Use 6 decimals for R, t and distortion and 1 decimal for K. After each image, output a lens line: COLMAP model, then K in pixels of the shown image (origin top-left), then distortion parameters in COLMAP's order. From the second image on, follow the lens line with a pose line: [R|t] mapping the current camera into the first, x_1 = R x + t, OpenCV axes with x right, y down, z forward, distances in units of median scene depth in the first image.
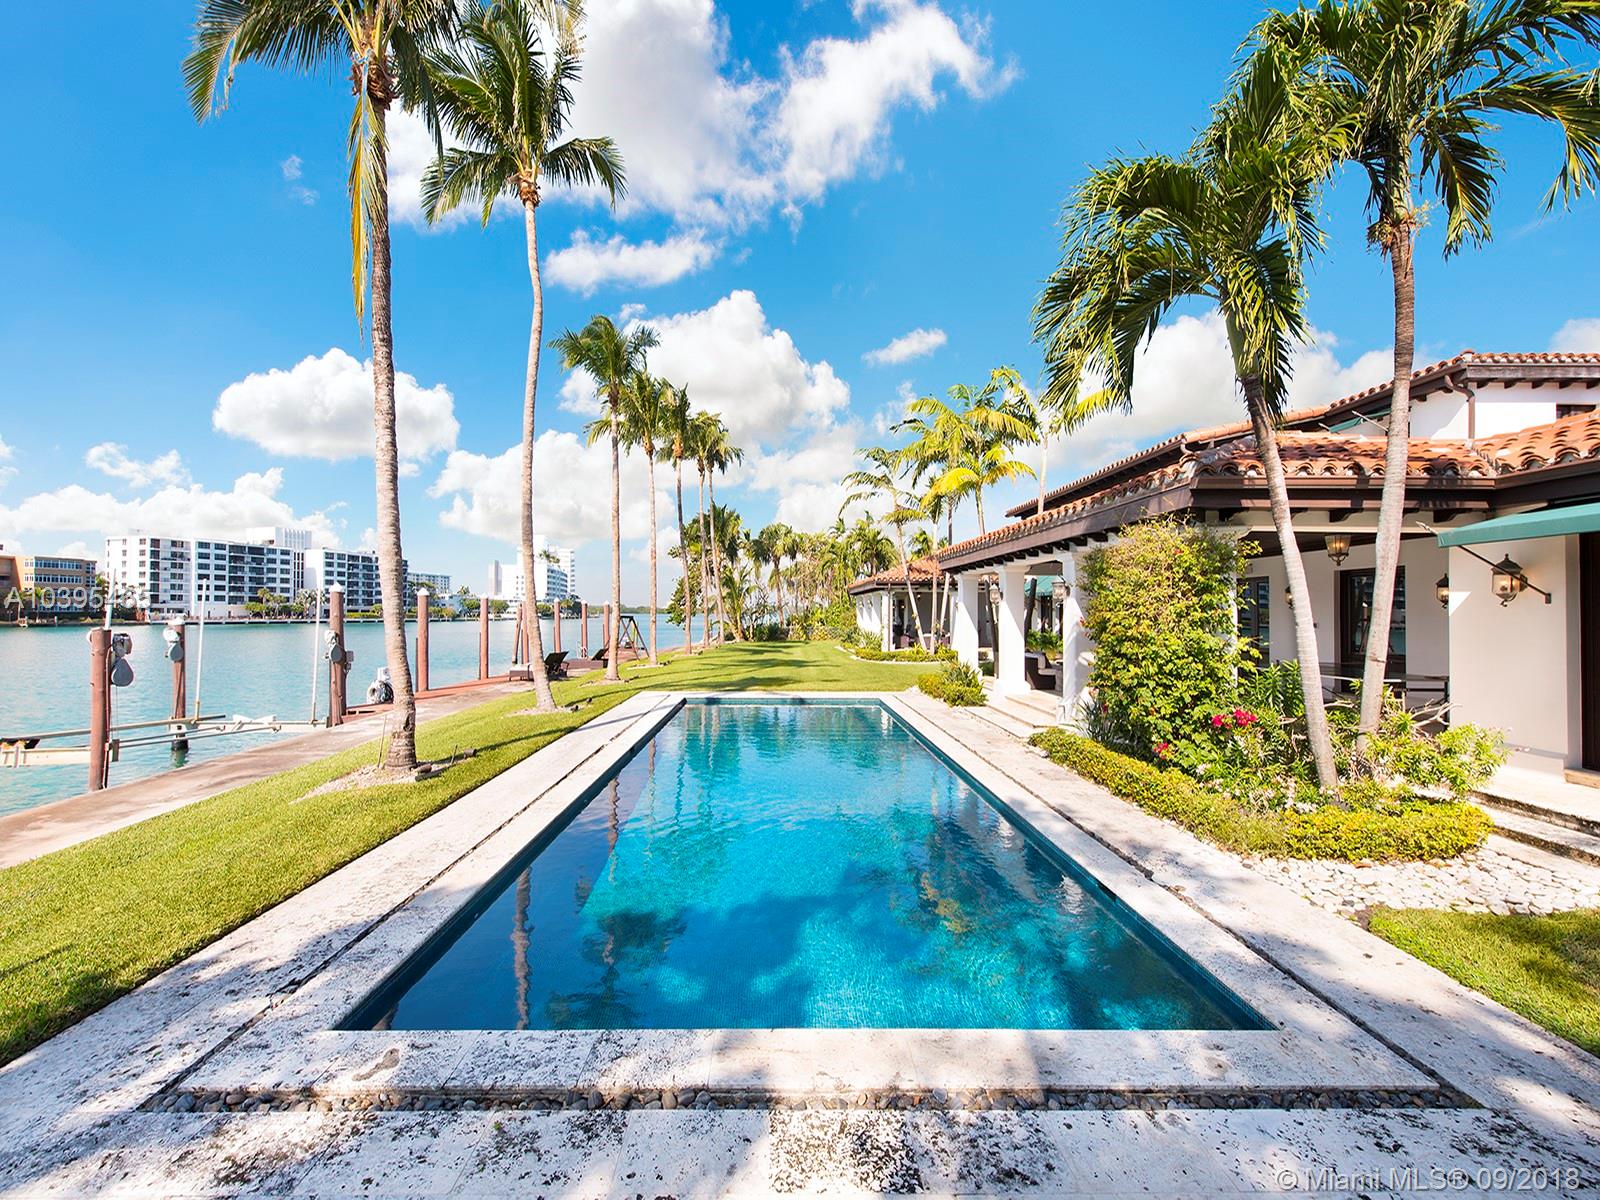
lens RADIAL K [[625.5, 0, 794.9], [0, 625.5, 610.1], [0, 0, 1]] dist [0.016229, -0.004754]
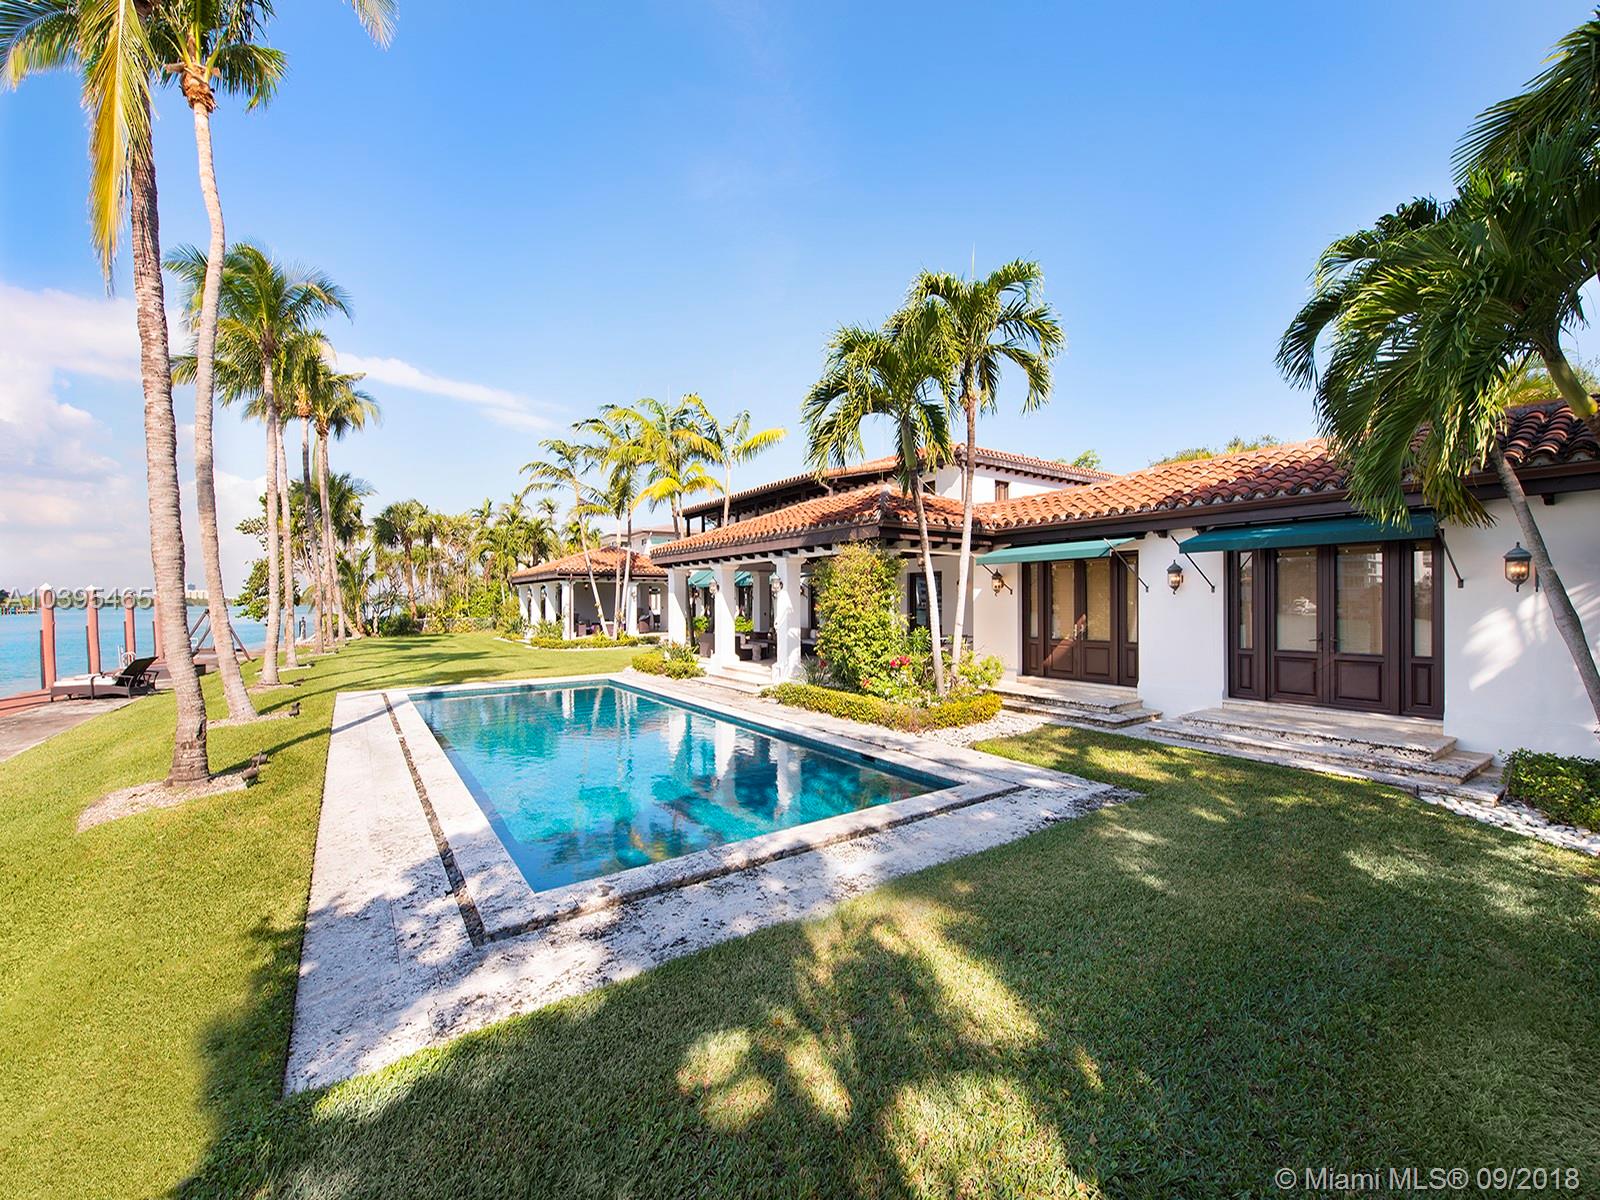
lens RADIAL K [[625.5, 0, 794.9], [0, 625.5, 610.1], [0, 0, 1]] dist [0.016229, -0.004754]
pose [[0.823121, -0.016002, 0.567641, -0.498875], [0.005746, 0.999786, 0.019853, -0.004117], [-0.567837, -0.013080, 0.823037, -0.241866]]
